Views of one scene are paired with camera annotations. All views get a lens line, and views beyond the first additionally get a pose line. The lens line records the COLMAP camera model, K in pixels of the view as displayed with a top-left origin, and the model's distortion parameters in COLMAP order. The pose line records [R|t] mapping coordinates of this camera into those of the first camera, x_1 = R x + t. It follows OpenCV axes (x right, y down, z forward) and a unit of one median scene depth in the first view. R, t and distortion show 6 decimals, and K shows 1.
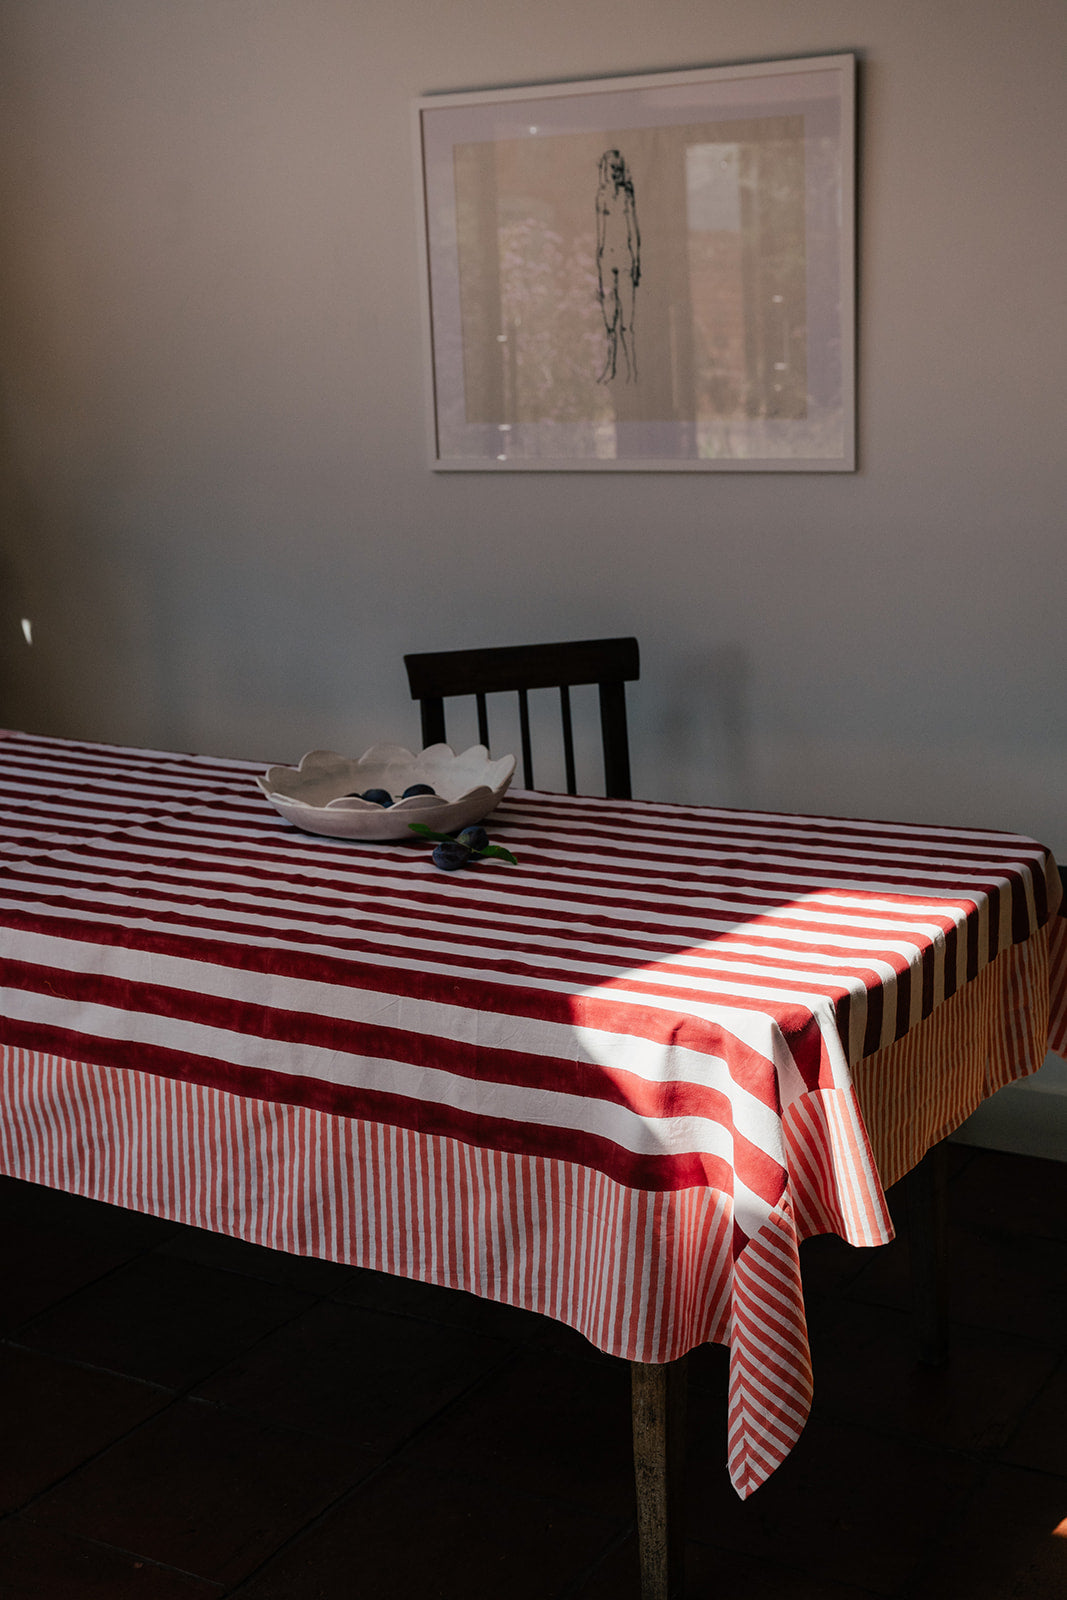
lens RADIAL K [[2250.3, 0, 532.9], [0, 2250.3, 803.5], [0, 0, 1]] dist [-0.028771, 0.000000]
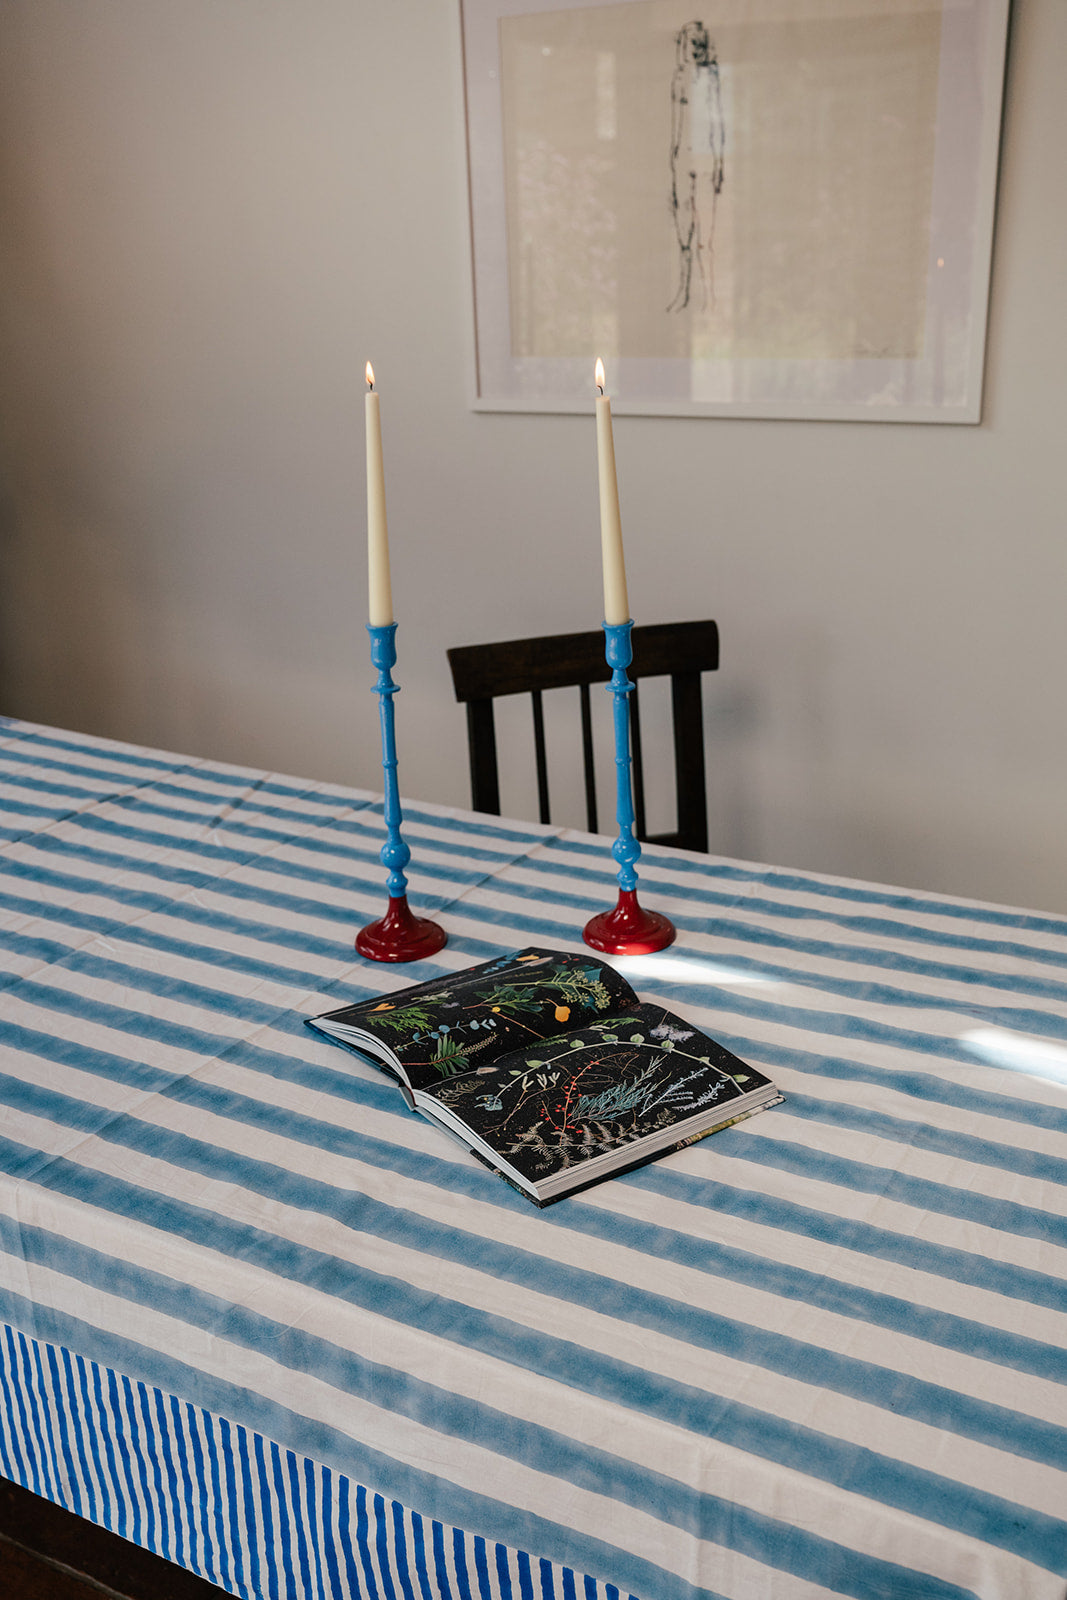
lens RADIAL K [[1608.5, 0, 503.4], [0, 1608.5, 784.4], [0, 0, 1]] dist [0.015126, 0.000000]
pose [[0.999982, 0.000975, 0.005915, -0.037753], [-0.001689, 0.992535, 0.121948, -0.084290], [-0.005752, -0.121955, 0.992519, 0.375084]]
